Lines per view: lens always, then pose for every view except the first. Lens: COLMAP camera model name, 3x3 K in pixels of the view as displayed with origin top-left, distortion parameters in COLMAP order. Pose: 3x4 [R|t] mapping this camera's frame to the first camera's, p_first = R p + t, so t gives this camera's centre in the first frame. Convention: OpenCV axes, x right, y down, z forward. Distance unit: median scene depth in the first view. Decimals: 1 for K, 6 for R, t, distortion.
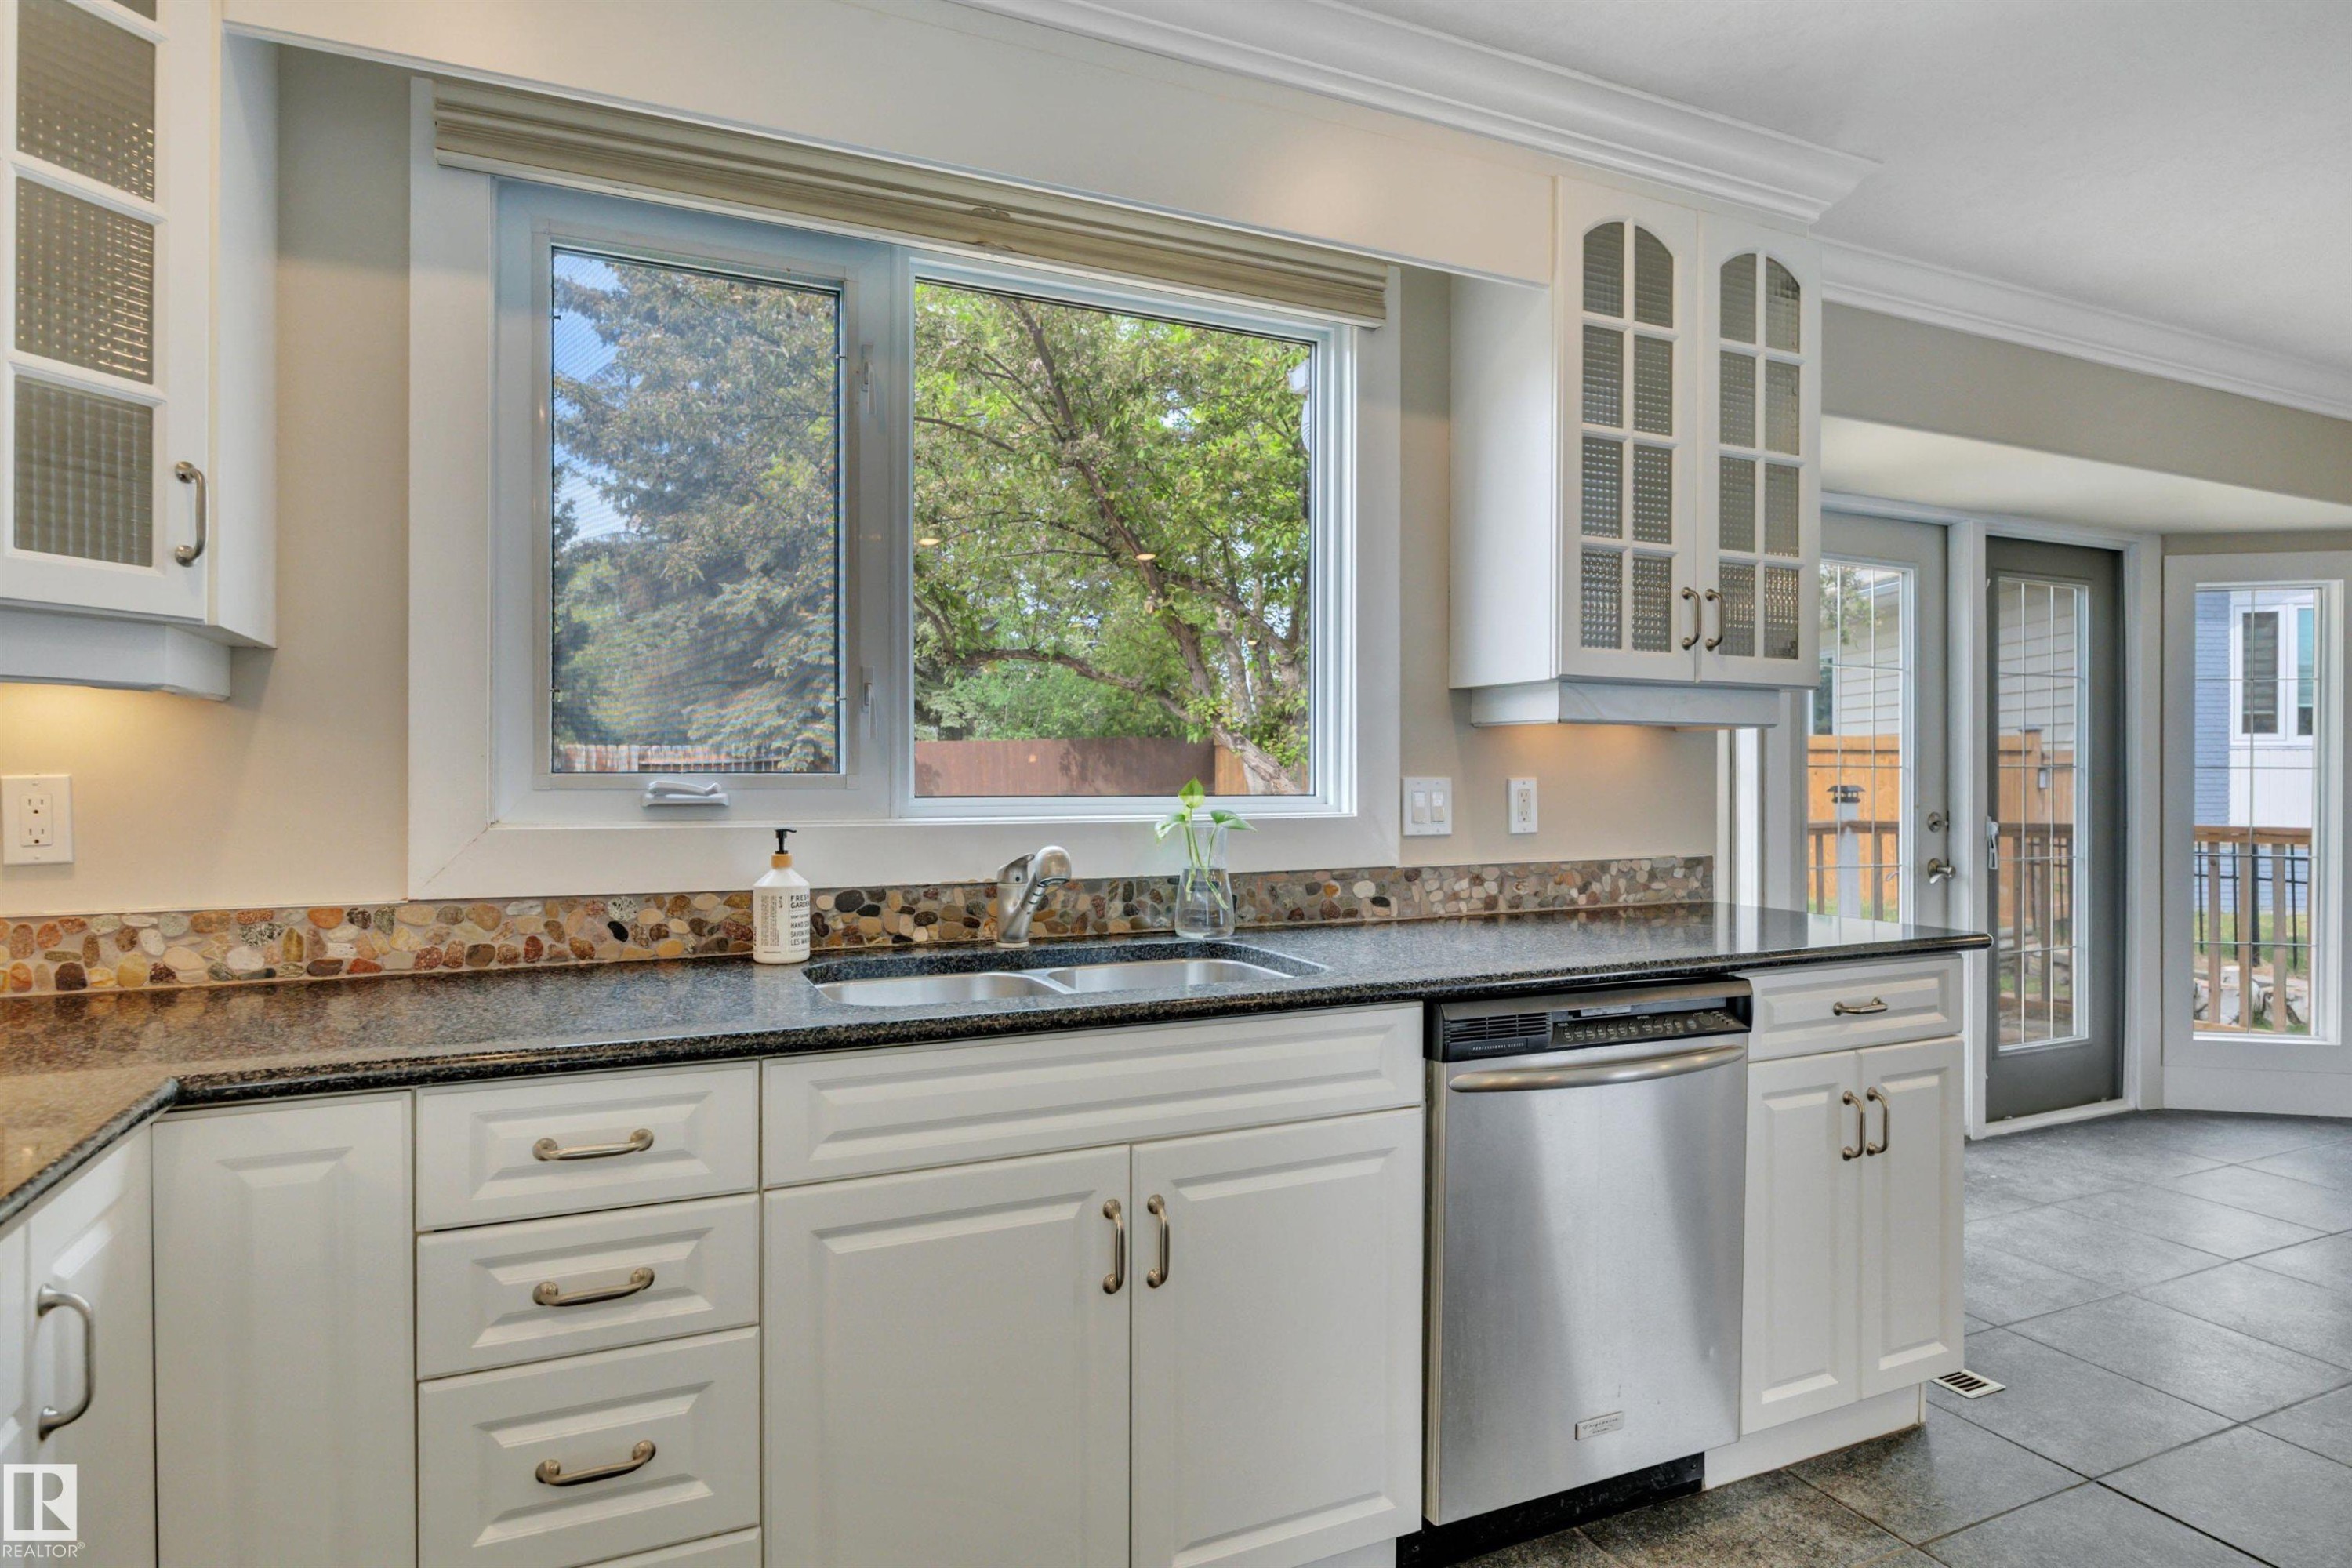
lens RADIAL K [[1285.4, 0, 1168.0], [0, 1285.4, 772.0], [0, 0, 1]] dist [0.001014, -0.002039]
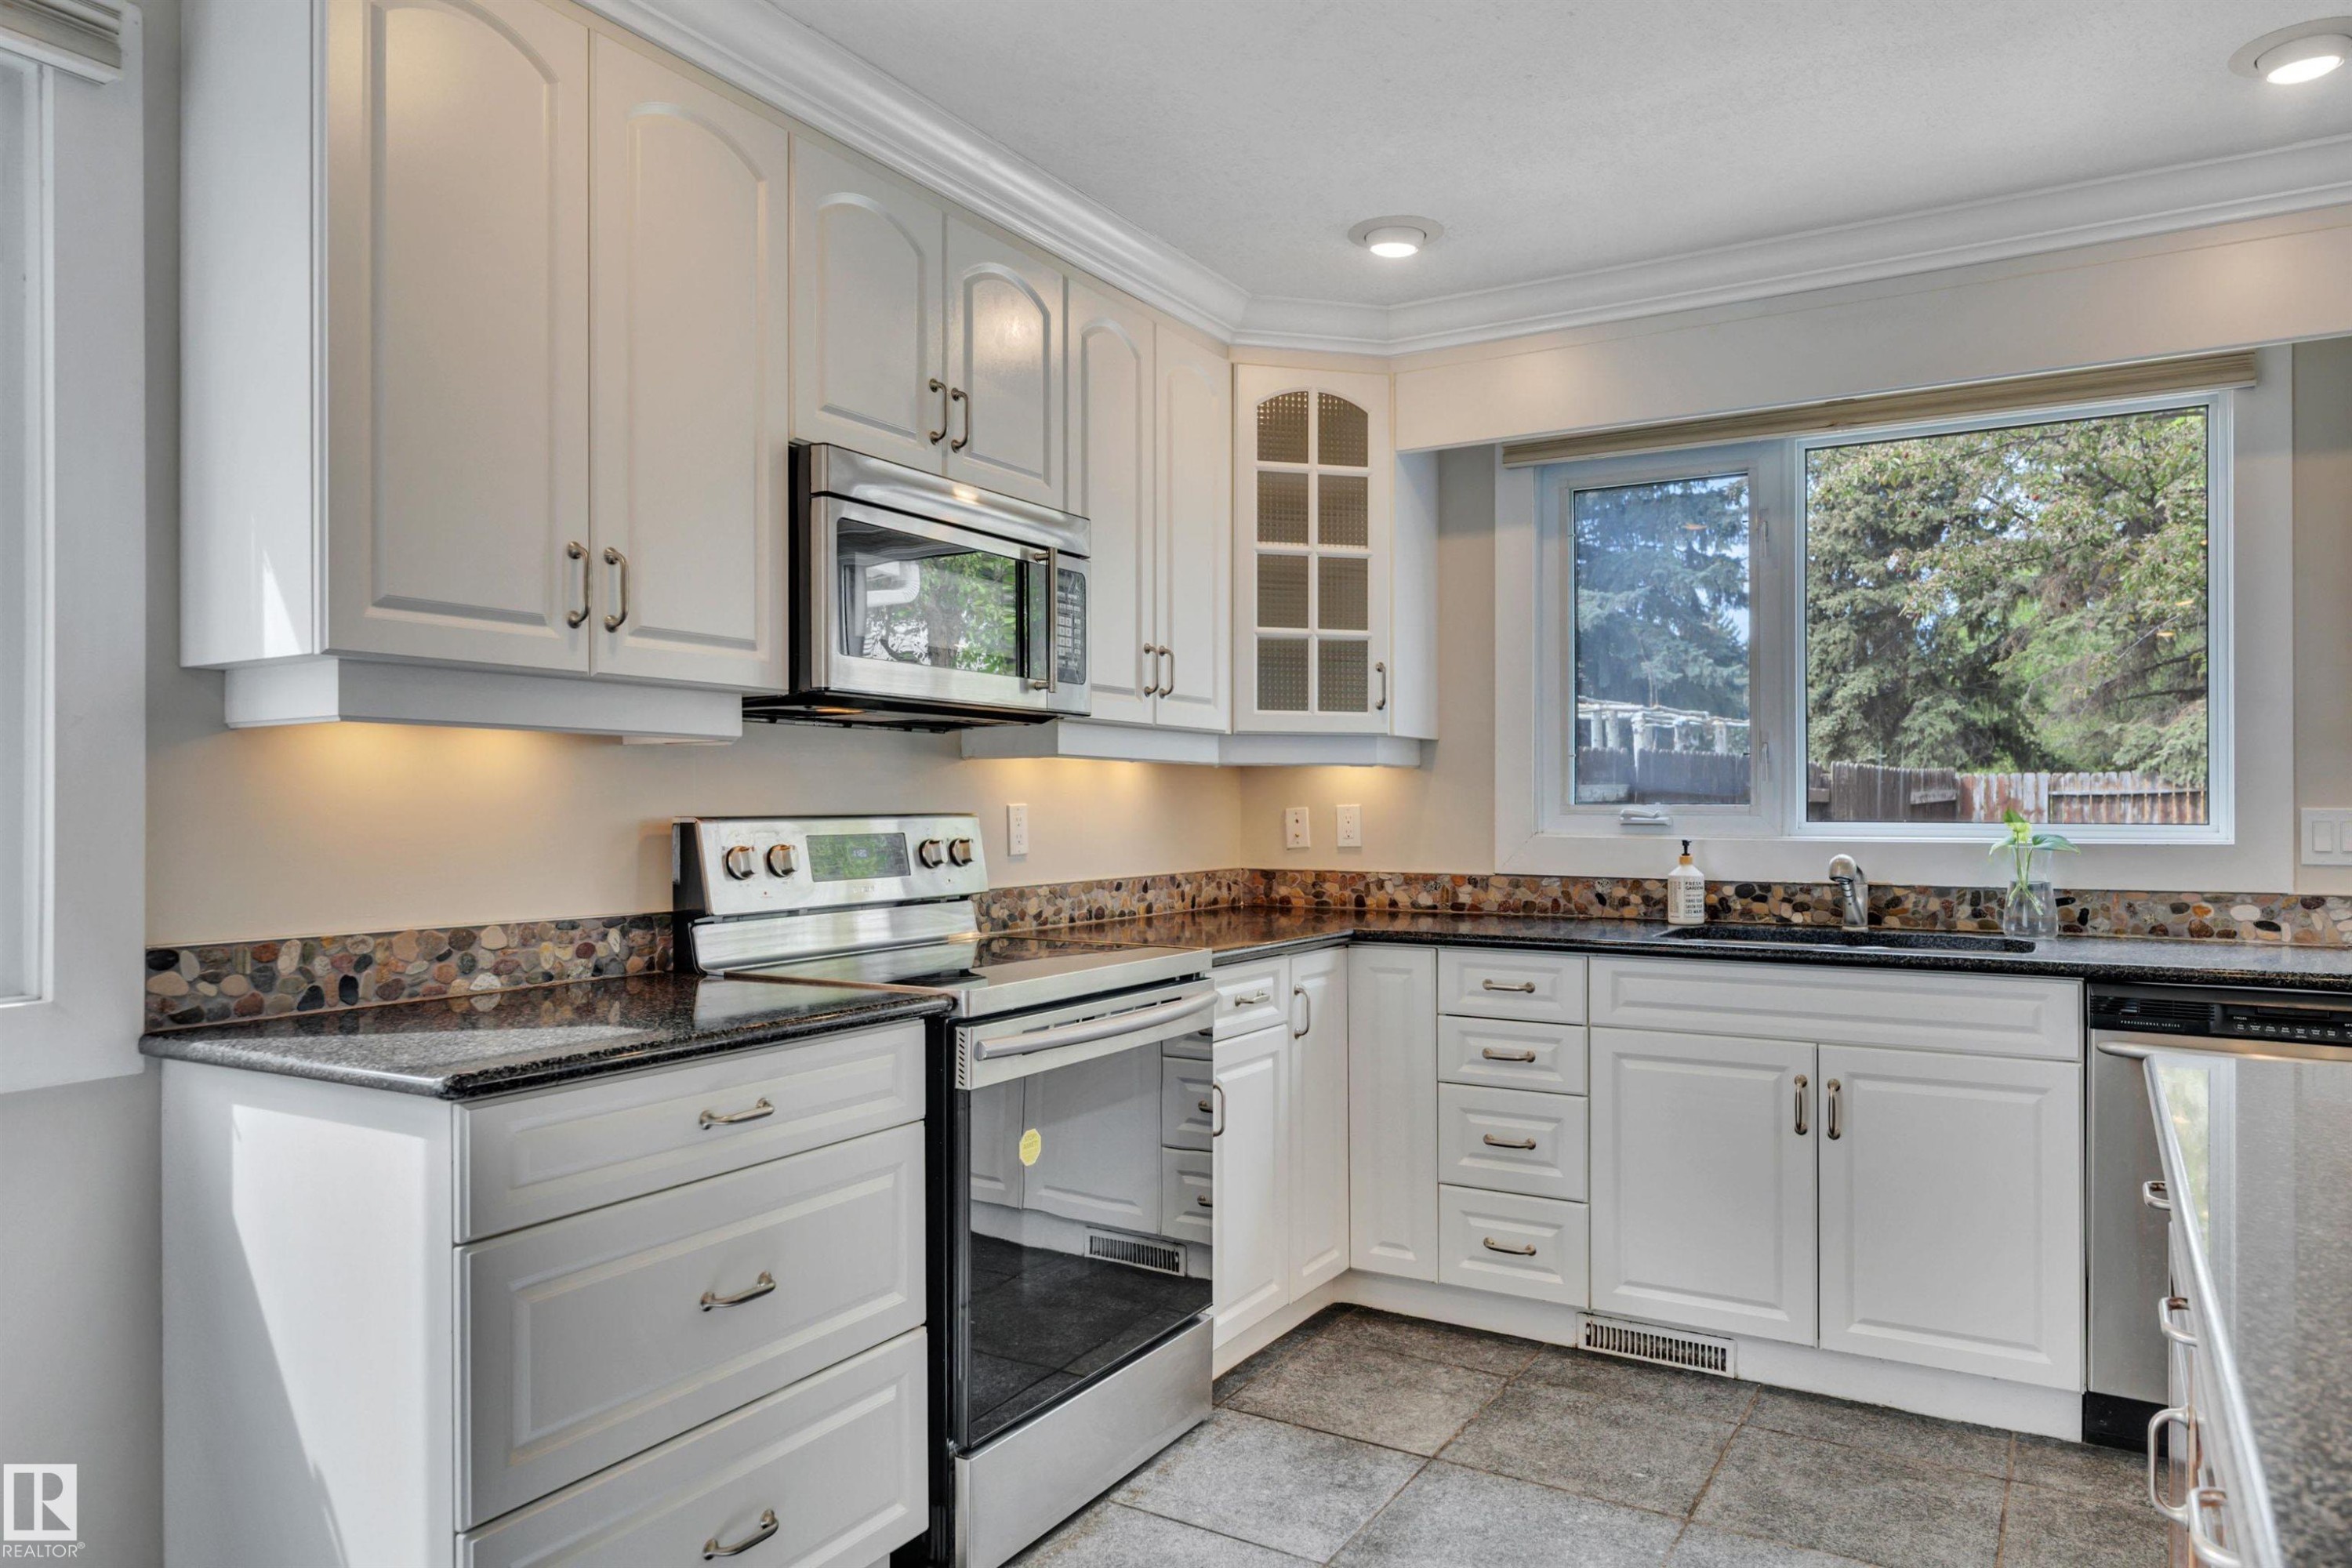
lens RADIAL K [[1510.0, 0, 1173.6], [0, 1510.0, 798.2], [0, 0, 1]] dist [-0.004002, 0.000219]
pose [[0.568894, -0.004248, -0.822400, 0.769746], [0.000798, 0.999989, -0.004613, 0.001429], [0.822411, 0.001967, 0.568891, -0.503840]]
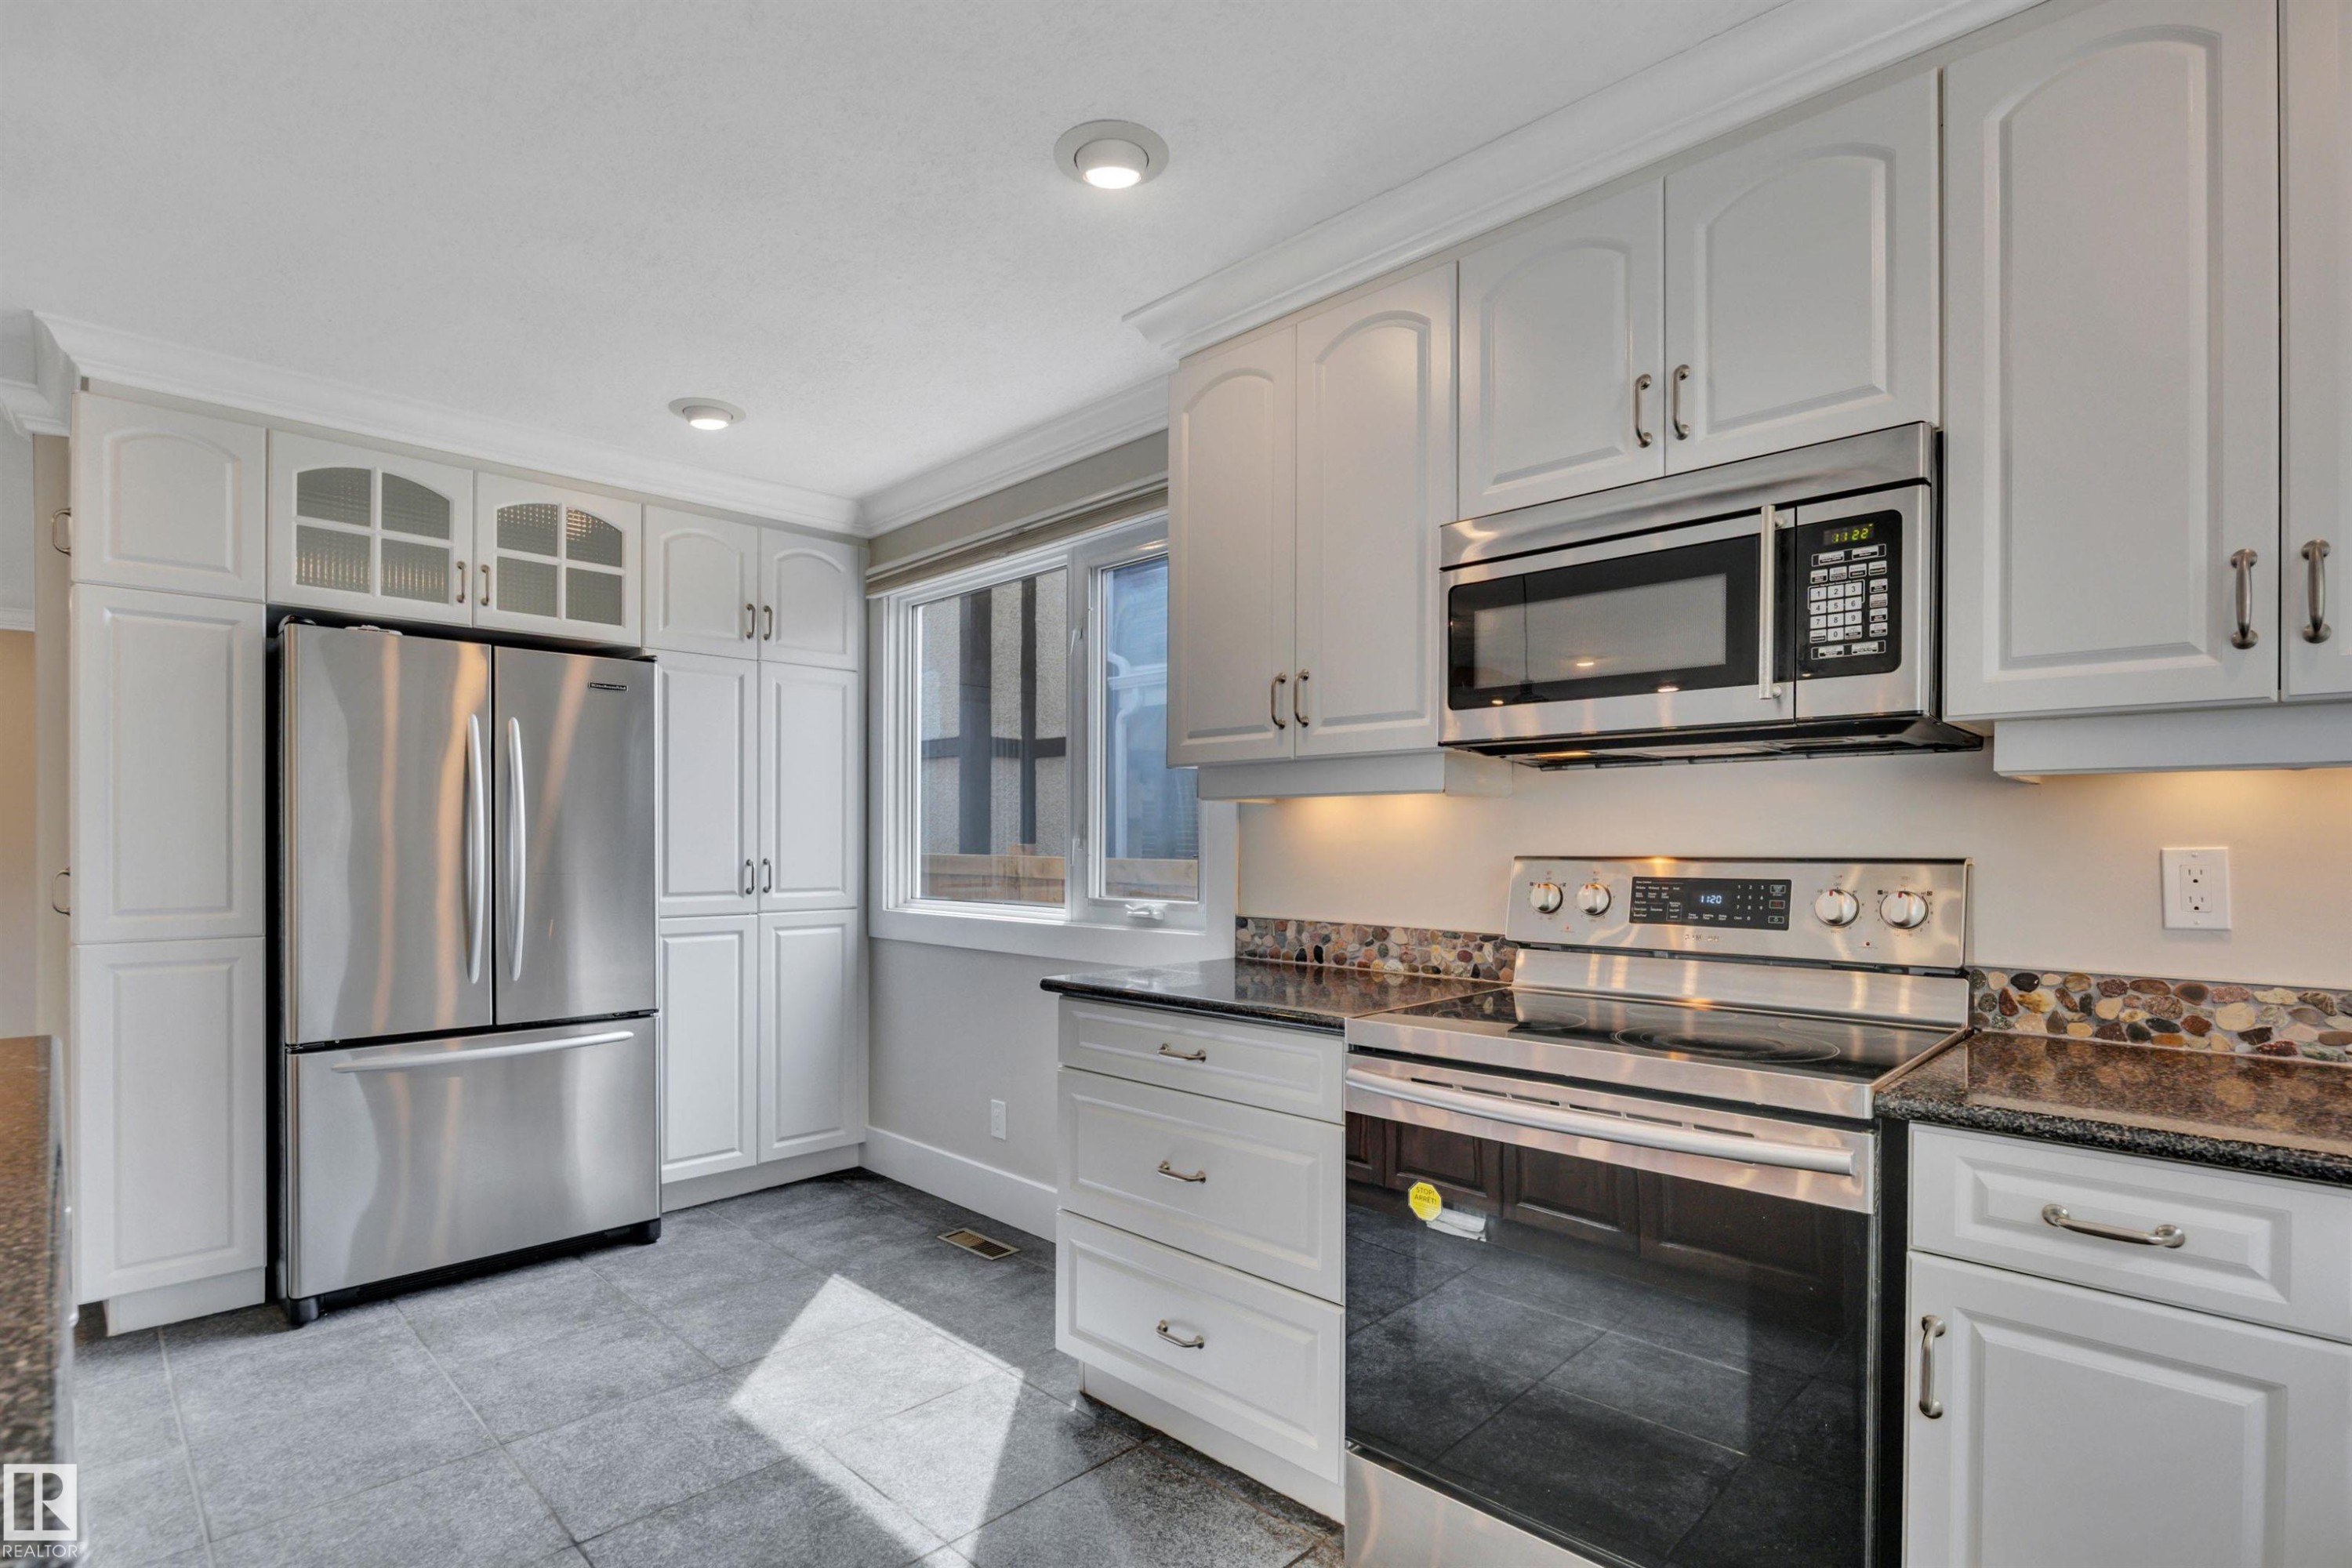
lens RADIAL K [[1147.3, 0, 1177.8], [0, 1147.3, 850.4], [0, 0, 1]] dist [-0.011036, 0.000629]
pose [[-0.932174, 0.001460, -0.362007, 0.266408], [-0.001643, 0.999965, 0.008264, -0.002704], [0.362006, 0.008298, -0.932139, 0.705531]]
